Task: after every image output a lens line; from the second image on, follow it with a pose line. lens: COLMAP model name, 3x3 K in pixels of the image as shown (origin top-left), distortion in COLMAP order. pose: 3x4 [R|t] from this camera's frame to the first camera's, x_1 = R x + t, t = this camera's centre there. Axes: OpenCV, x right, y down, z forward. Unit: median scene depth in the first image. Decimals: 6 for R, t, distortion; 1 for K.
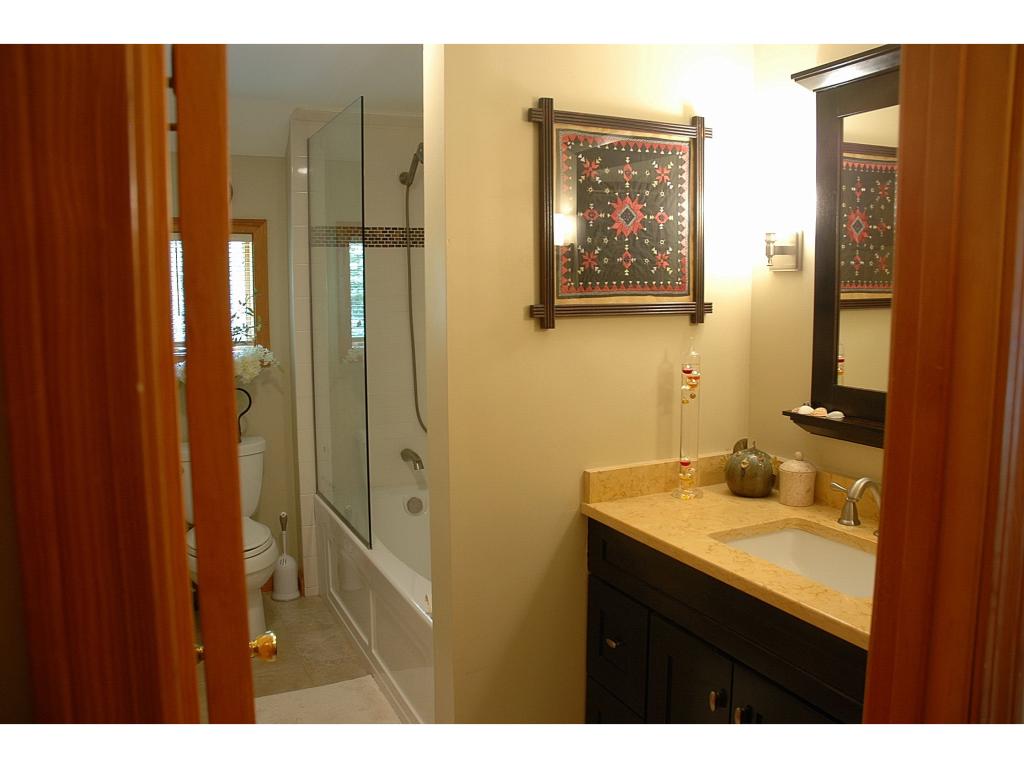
lens RADIAL K [[809.9, 0, 516.0], [0, 809.9, 387.2], [0, 0, 1]] dist [-0.173648, 0.163847]
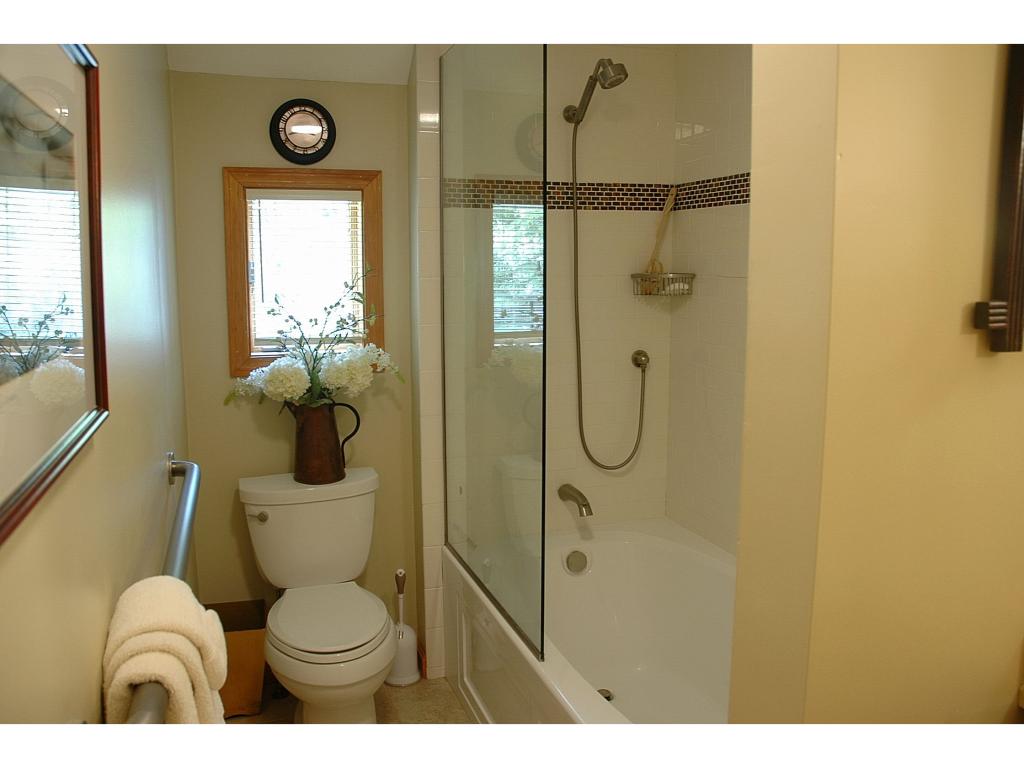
lens RADIAL K [[809.9, 0, 516.0], [0, 809.9, 387.2], [0, 0, 1]] dist [-0.173648, 0.163847]
pose [[0.993841, 0.015579, -0.109718, -0.106987], [-0.012957, 0.999614, 0.024568, -0.031948], [0.110059, -0.022995, 0.993659, 0.277647]]
